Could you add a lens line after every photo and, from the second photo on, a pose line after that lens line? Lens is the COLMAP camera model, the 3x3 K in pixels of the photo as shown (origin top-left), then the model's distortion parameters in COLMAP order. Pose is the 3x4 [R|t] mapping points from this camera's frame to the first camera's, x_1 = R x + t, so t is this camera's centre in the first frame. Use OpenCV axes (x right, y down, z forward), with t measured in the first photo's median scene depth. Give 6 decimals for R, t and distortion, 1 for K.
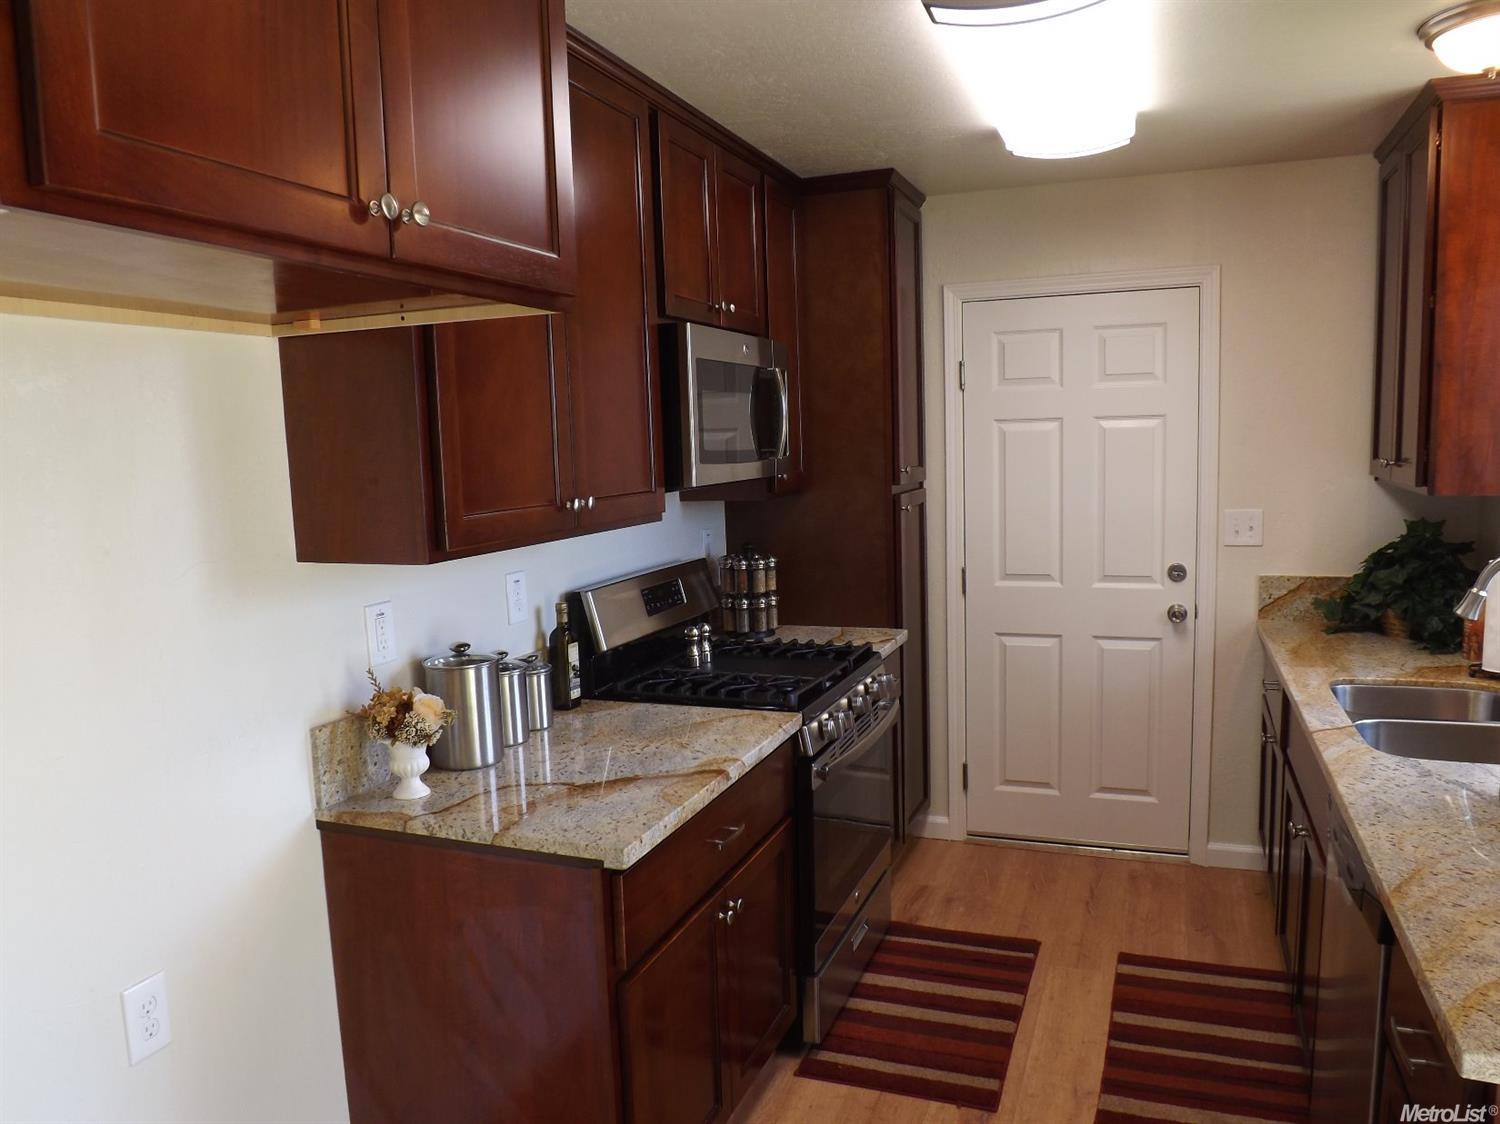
lens RADIAL K [[1075.9, 0, 745.2], [0, 1075.9, 556.5], [0, 0, 1]] dist [-0.066410, 0.002961]
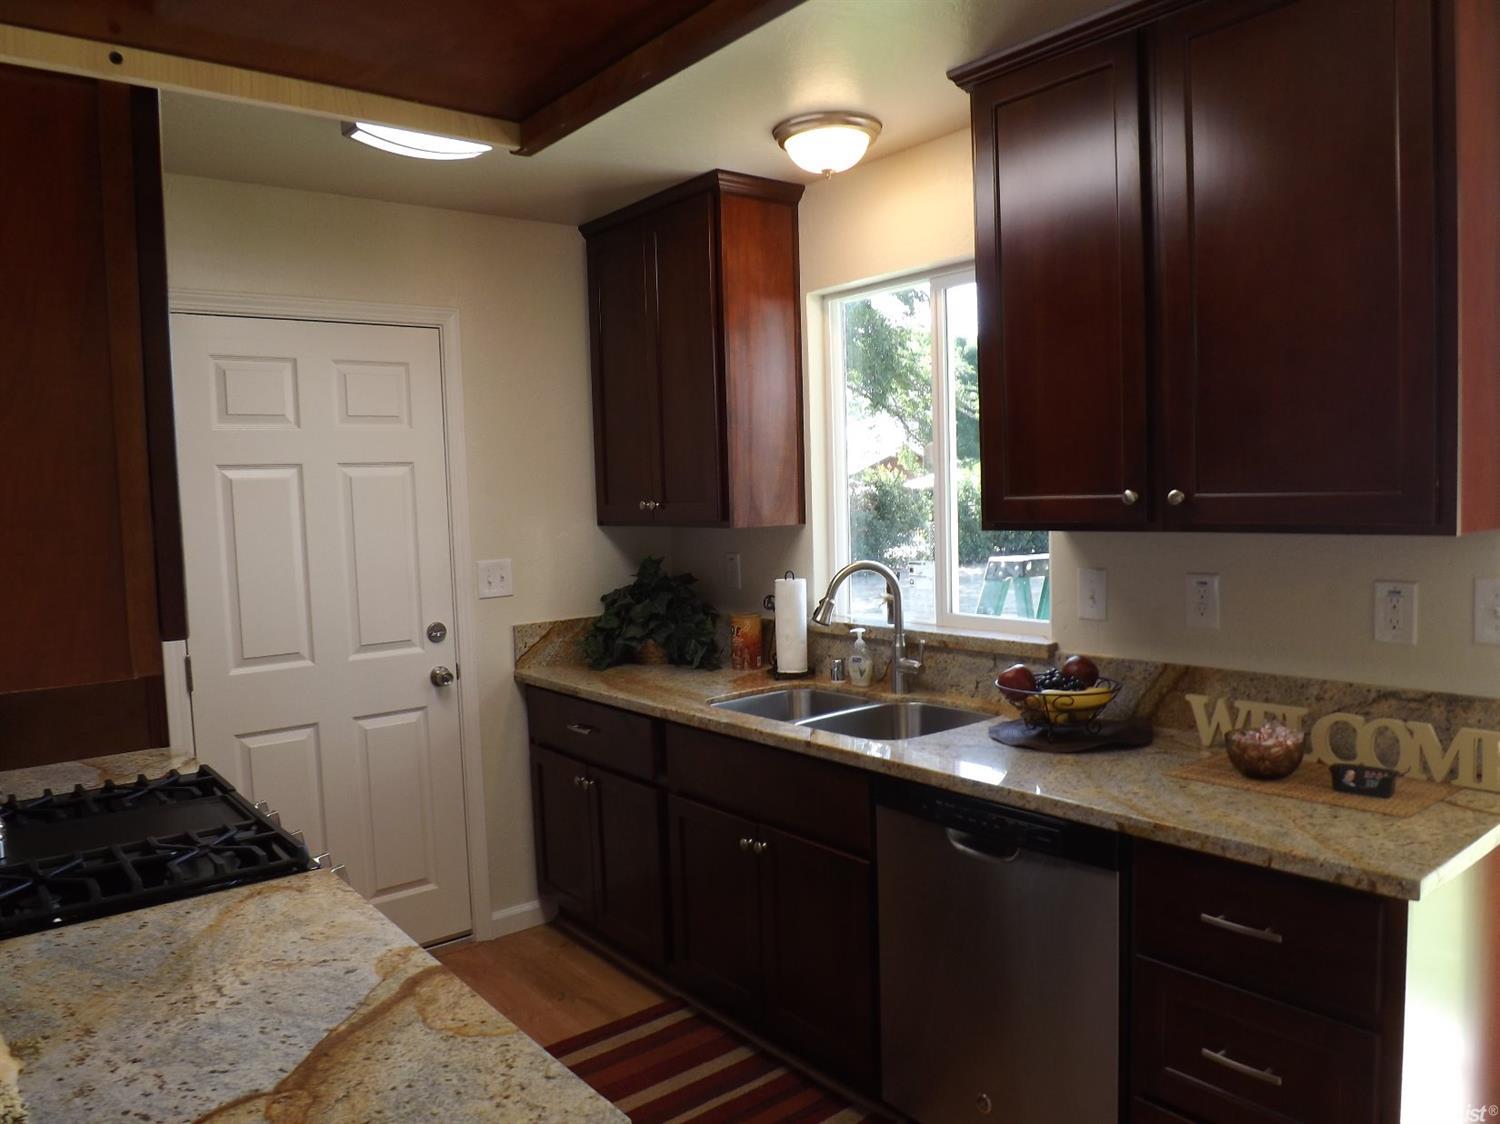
lens RADIAL K [[1075.9, 0, 745.2], [0, 1075.9, 556.5], [0, 0, 1]] dist [-0.066410, 0.002961]
pose [[0.504064, -0.039454, 0.862765, -0.259131], [0.111284, 0.993596, -0.019580, -0.002362], [-0.856467, 0.105882, 0.505226, 0.296934]]
